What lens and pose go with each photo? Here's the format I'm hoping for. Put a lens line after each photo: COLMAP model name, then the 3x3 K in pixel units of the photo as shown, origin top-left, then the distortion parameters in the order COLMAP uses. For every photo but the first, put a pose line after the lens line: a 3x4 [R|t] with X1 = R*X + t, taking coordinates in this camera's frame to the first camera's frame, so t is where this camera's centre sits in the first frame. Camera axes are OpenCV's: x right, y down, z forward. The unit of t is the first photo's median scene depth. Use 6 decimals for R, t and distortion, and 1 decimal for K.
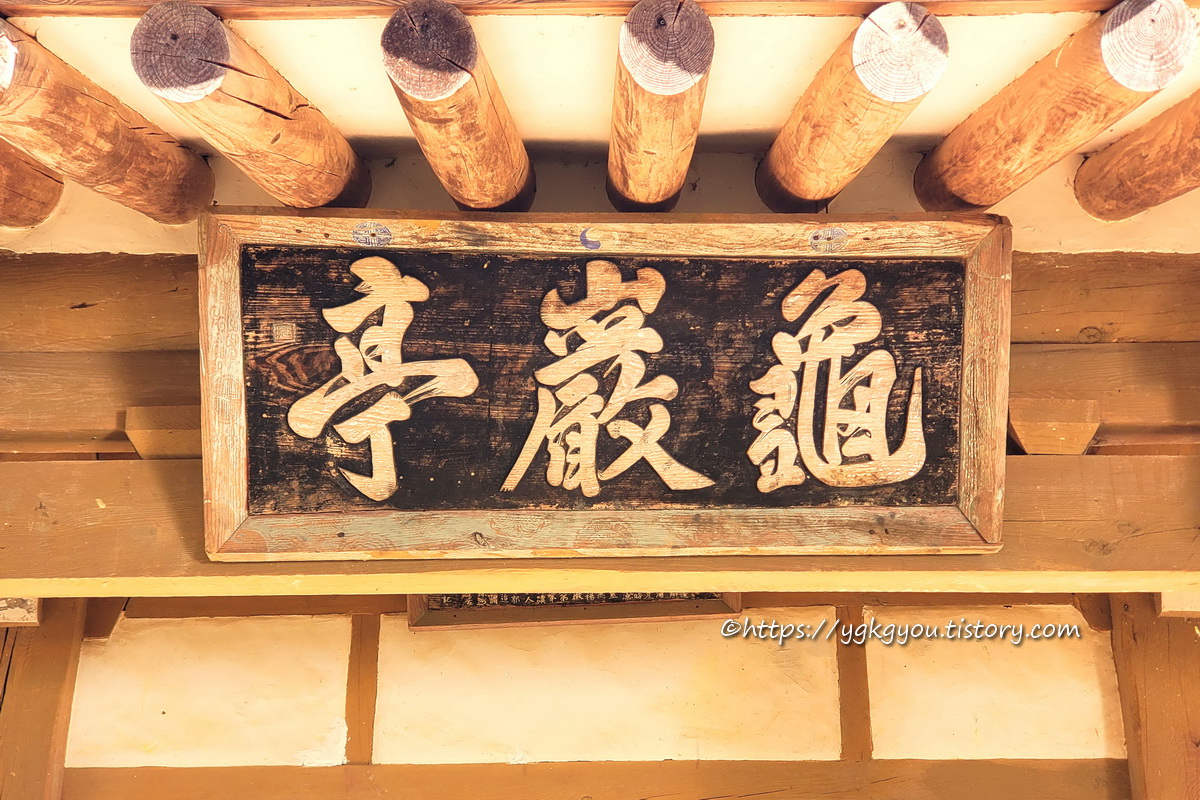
lens RADIAL K [[2125.8, 0, 600.0], [0, 2125.8, 400.0], [0, 0, 1]] dist [0.218698, -1.278800]
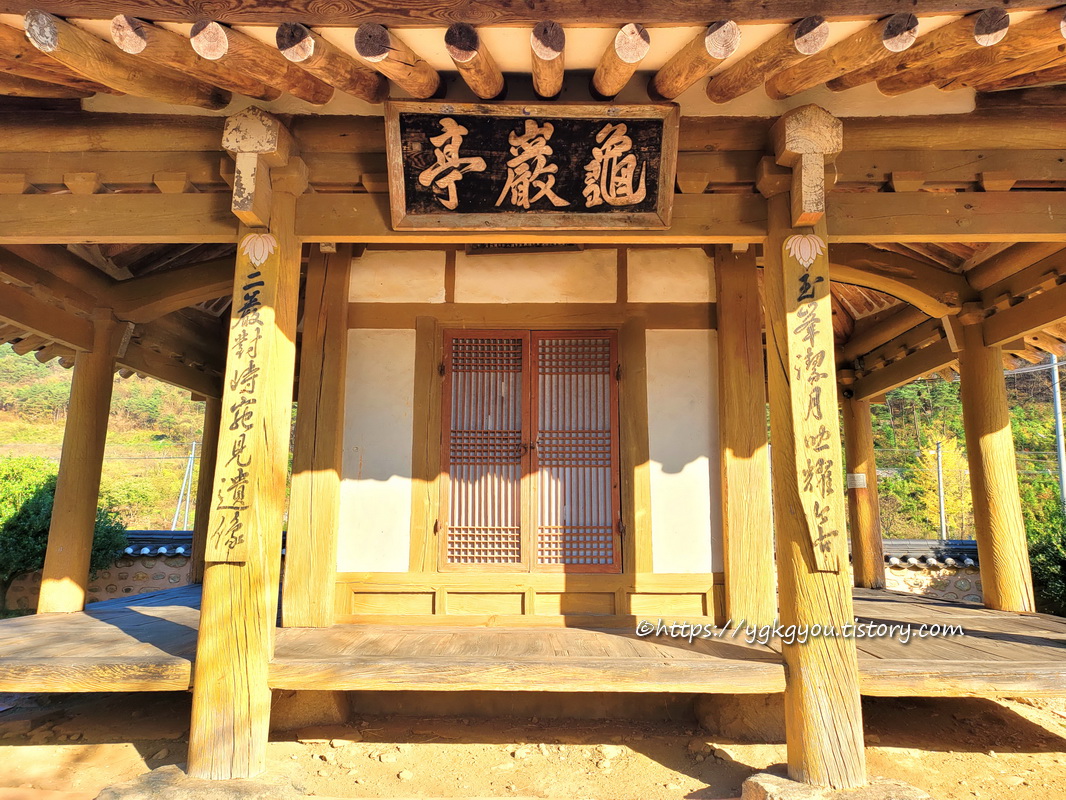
lens RADIAL K [[824.7, 0, 533.0], [0, 824.7, 400.0], [0, 0, 1]] dist [0.059457, -0.001088]
pose [[0.999652, 0.011797, -0.023606, 0.033320], [-0.004889, 0.961819, 0.273641, -0.010769], [0.025933, -0.273430, 0.961542, -0.125982]]
